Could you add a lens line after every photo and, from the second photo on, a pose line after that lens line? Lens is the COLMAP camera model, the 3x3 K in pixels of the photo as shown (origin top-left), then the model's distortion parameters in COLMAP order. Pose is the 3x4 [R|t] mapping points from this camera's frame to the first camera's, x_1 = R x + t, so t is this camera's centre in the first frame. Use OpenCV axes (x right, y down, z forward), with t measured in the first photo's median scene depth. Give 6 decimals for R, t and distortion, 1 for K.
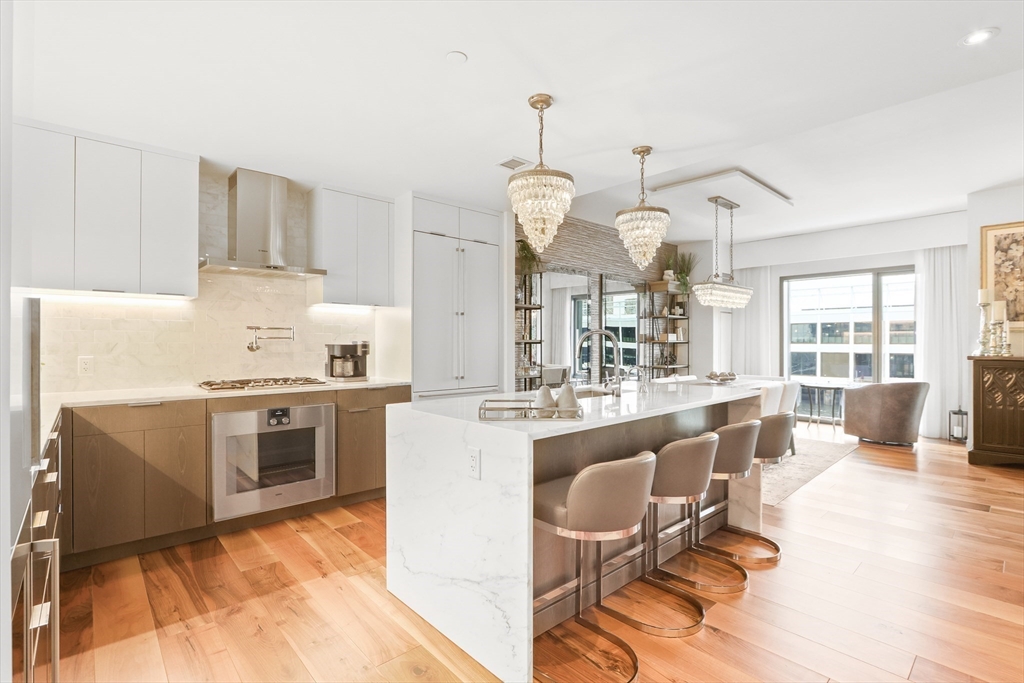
lens RADIAL K [[471.6, 0, 522.7], [0, 471.6, 342.7], [0, 0, 1]] dist [-0.009674, 0.000907]
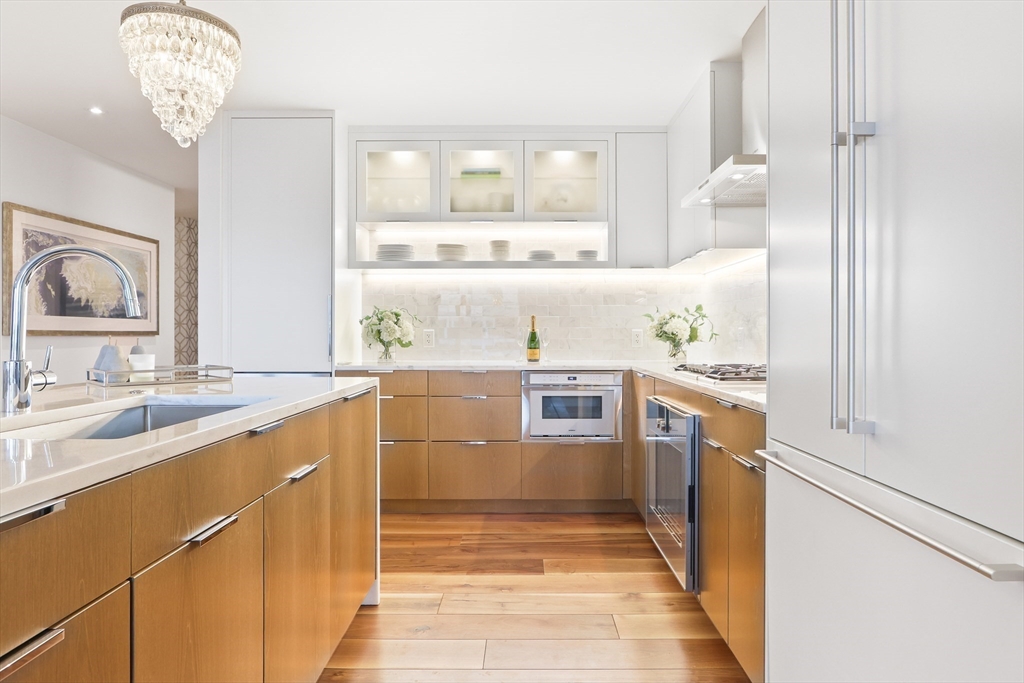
lens RADIAL K [[602.2, 0, 512.1], [0, 602.2, 336.2], [0, 0, 1]] dist [-0.017362, 0.008515]
pose [[-0.688866, -0.002174, -0.724886, 0.133927], [-0.003135, 0.999995, -0.000021, 0.024270], [0.724882, 0.002258, -0.688869, 0.807382]]
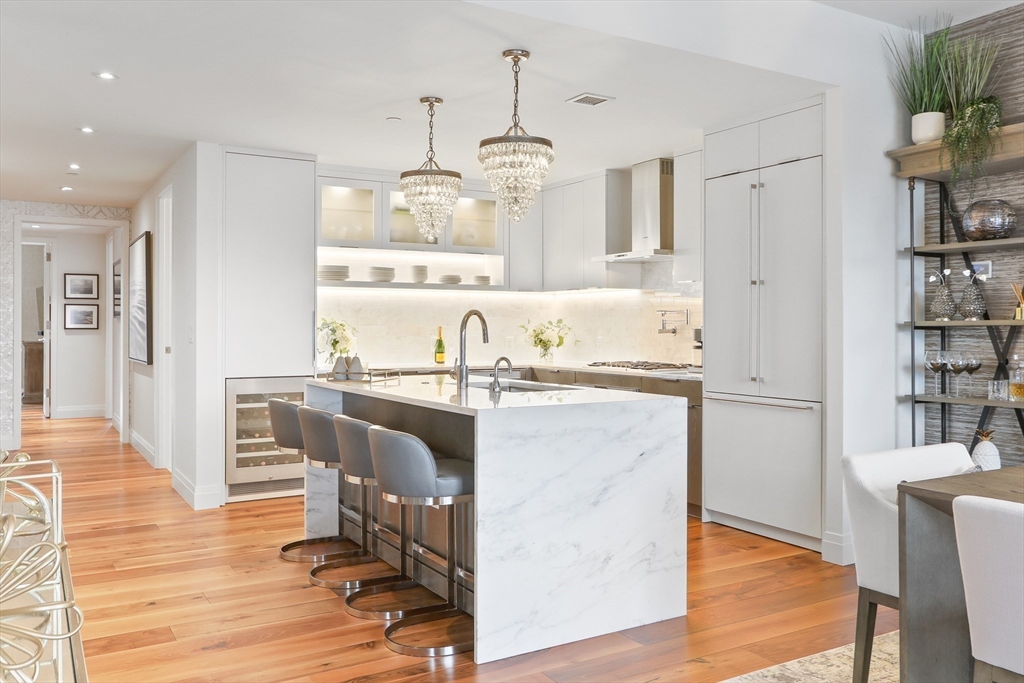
lens RADIAL K [[824.8, 0, 511.4], [0, 824.8, 338.4], [0, 0, 1]] dist [-0.036465, -0.007145]
pose [[-0.219966, 0.009028, -0.975466, 0.799646], [-0.001670, 0.999952, 0.009631, 0.004090], [0.975506, 0.003748, -0.219941, 0.692113]]
